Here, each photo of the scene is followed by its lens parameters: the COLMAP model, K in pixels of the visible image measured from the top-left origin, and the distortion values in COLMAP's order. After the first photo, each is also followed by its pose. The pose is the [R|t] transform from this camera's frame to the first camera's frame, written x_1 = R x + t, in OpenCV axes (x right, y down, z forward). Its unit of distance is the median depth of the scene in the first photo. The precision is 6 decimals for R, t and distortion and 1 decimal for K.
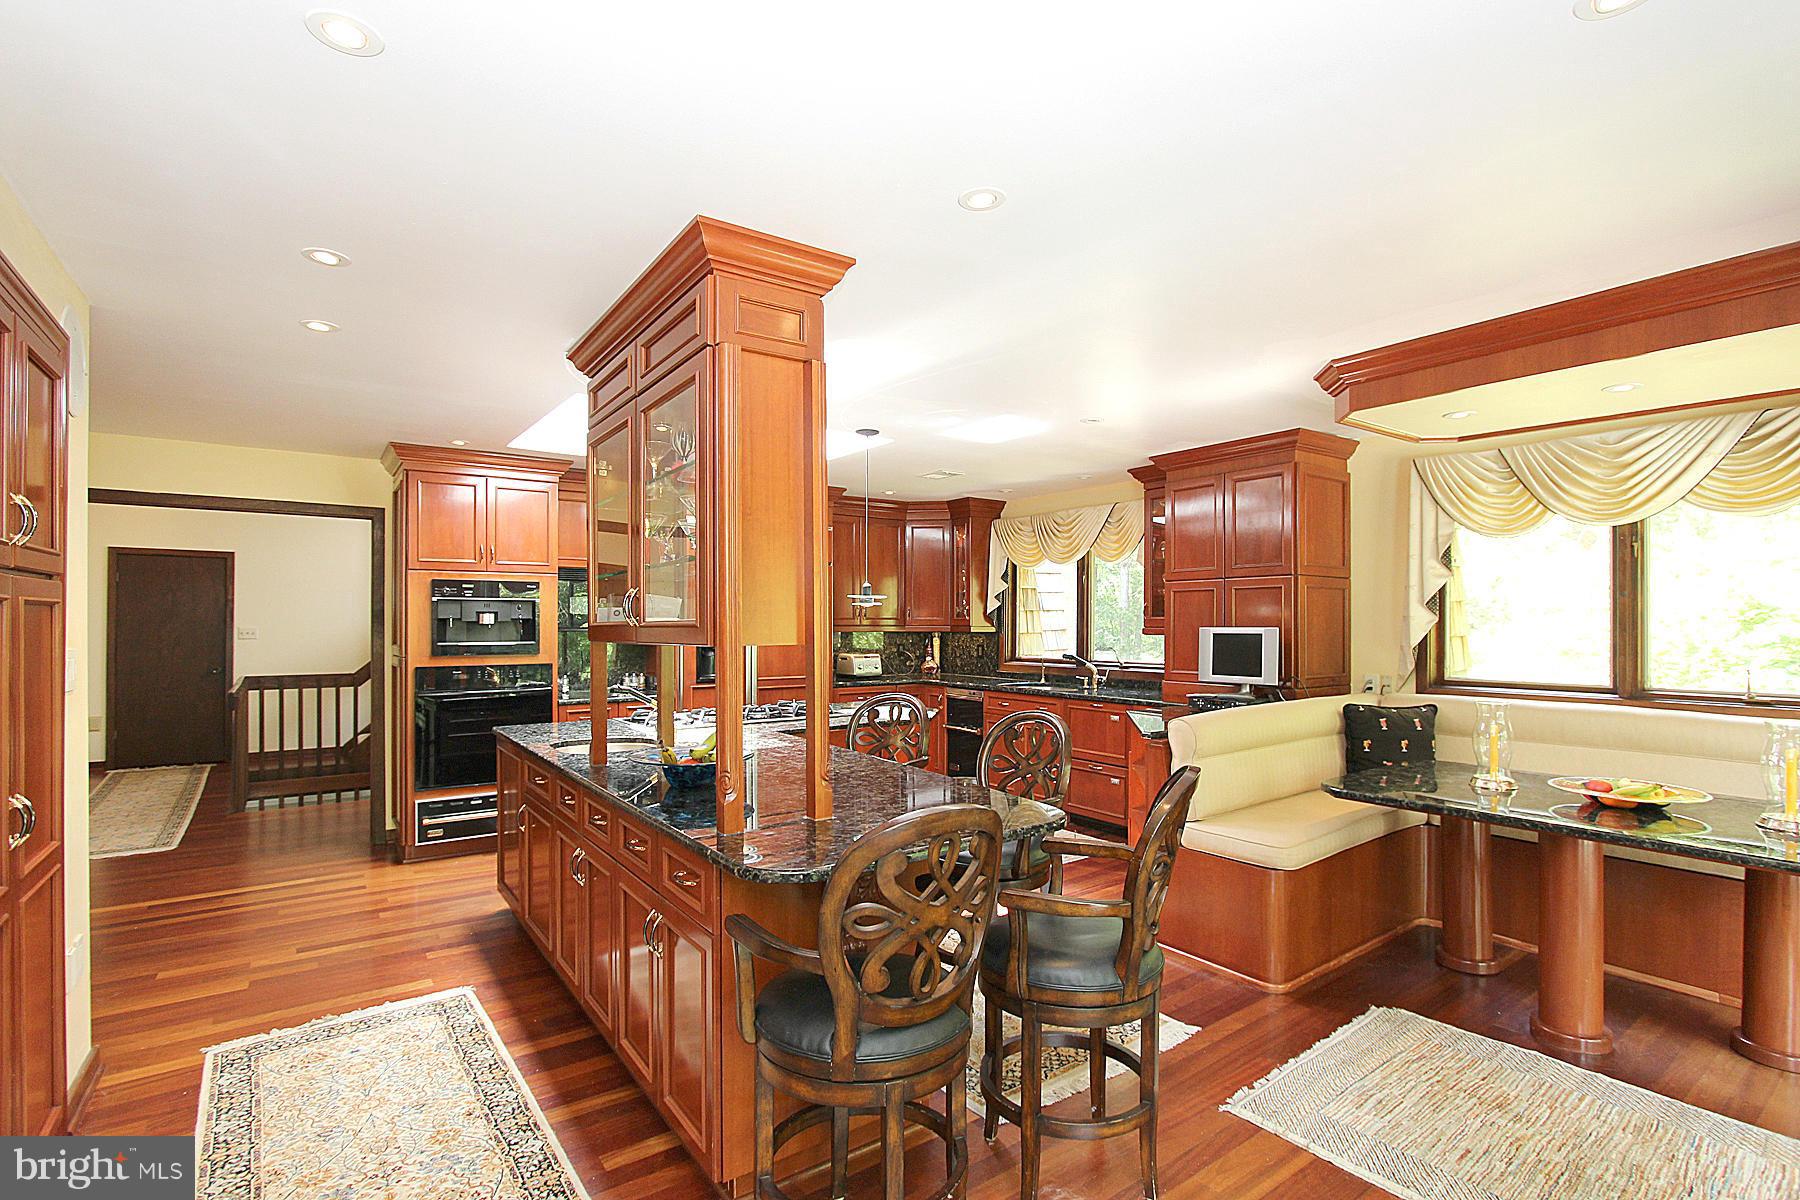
lens RADIAL K [[838.5, 0, 904.9], [0, 838.5, 617.8], [0, 0, 1]] dist [0.000431, 0.000228]
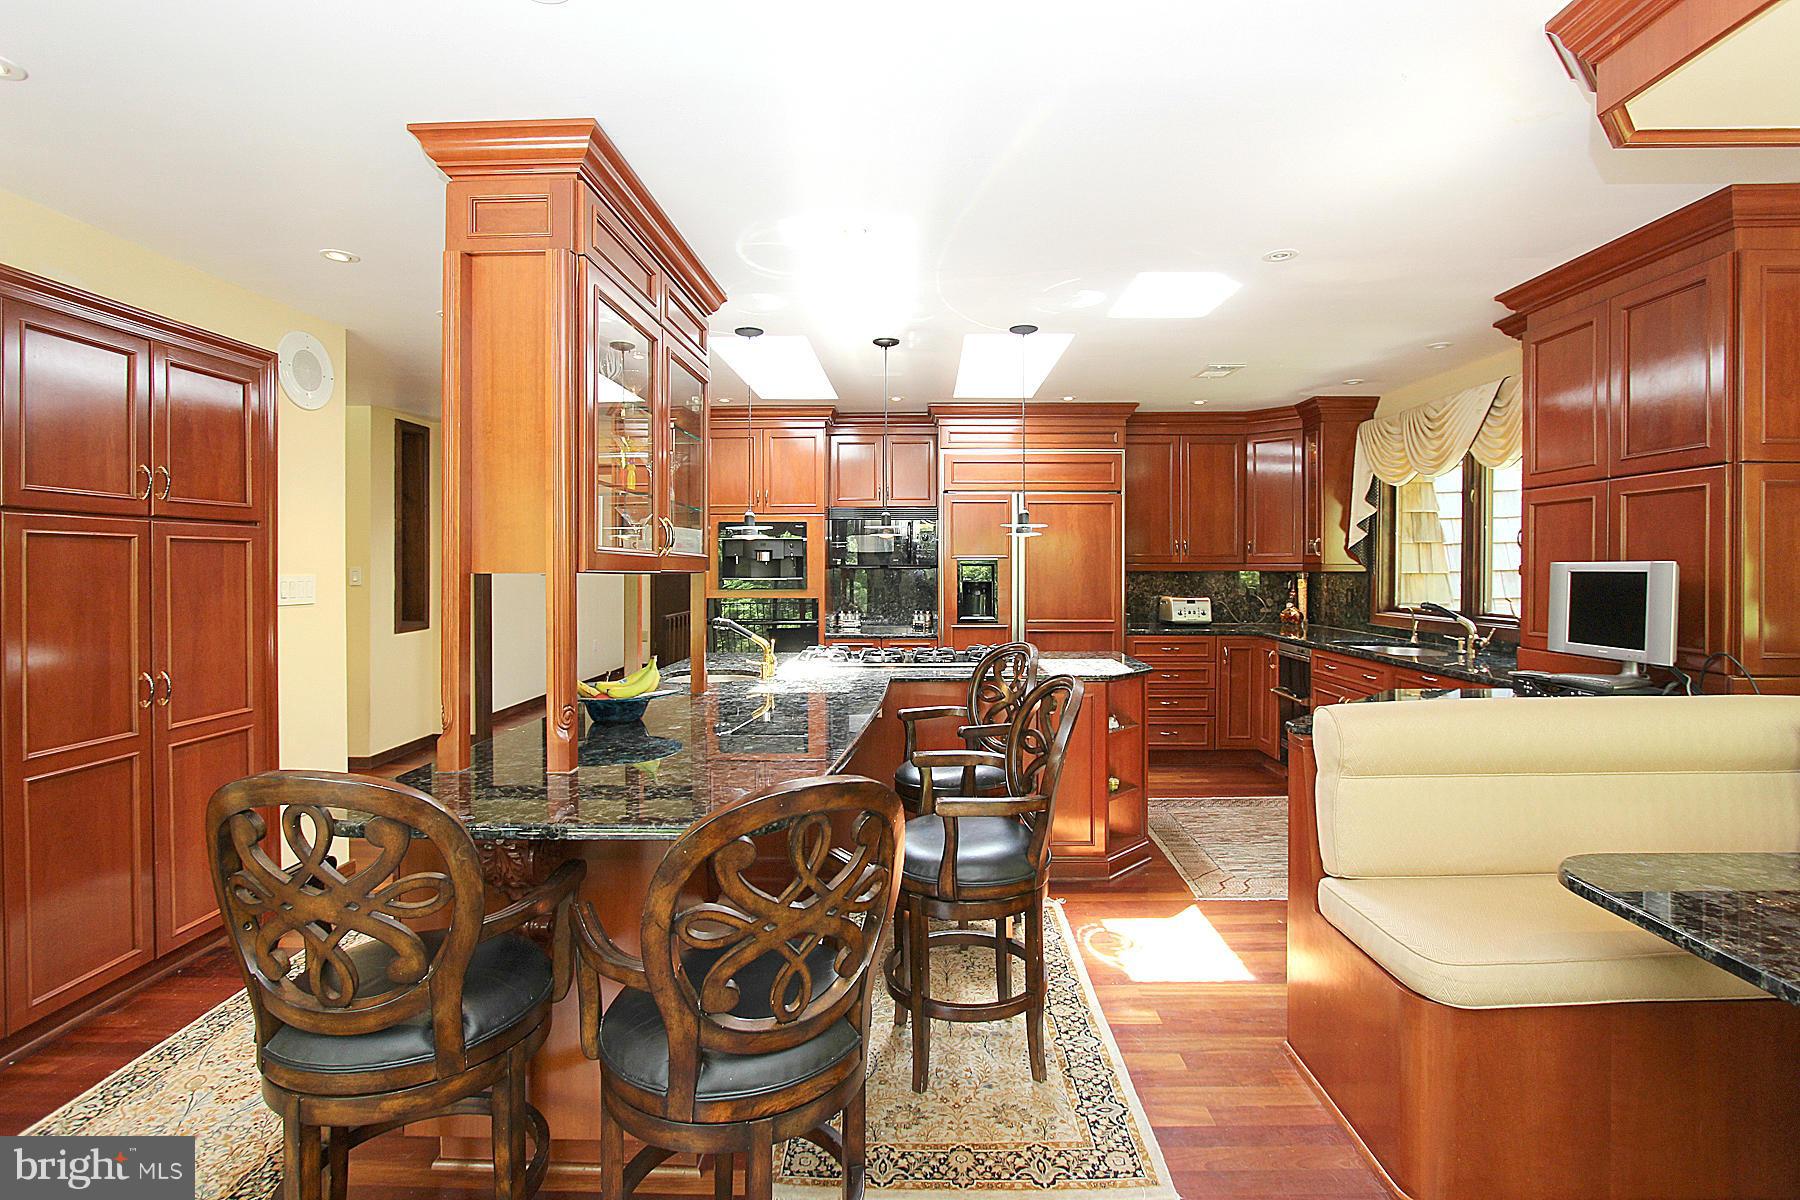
lens RADIAL K [[826.3, 0, 923.0], [0, 826.3, 571.5], [0, 0, 1]] dist [-0.001358, -0.000184]
pose [[0.807572, 0.003501, -0.589759, 0.273734], [0.004409, 0.999919, 0.011973, 0.007153], [0.589753, -0.012270, 0.807490, 0.203072]]
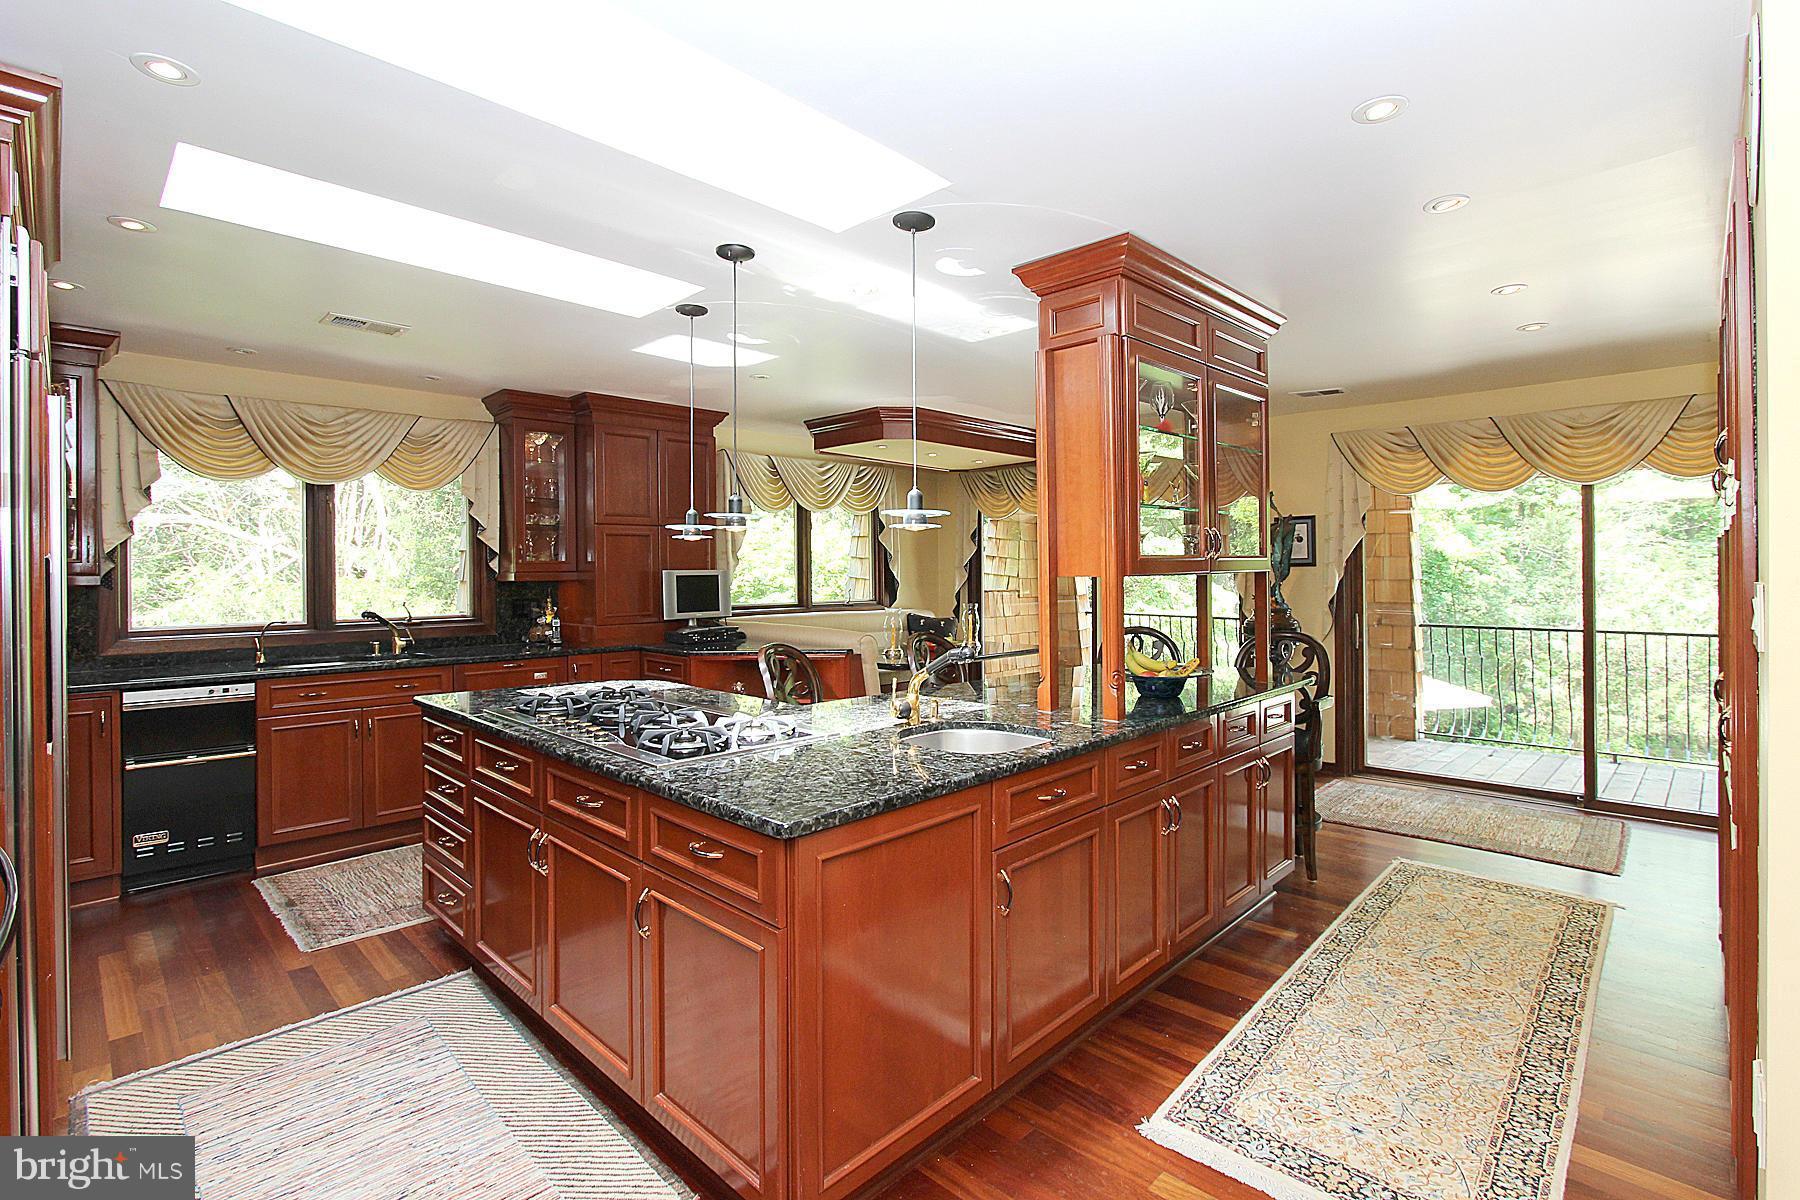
lens RADIAL K [[826.3, 0, 923.0], [0, 826.3, 571.5], [0, 0, 1]] dist [-0.001358, -0.000184]
pose [[-0.185618, 0.005349, 0.982607, -0.611652], [0.002674, 0.999984, -0.004938, 0.015210], [-0.982618, 0.001711, -0.185630, 0.710524]]
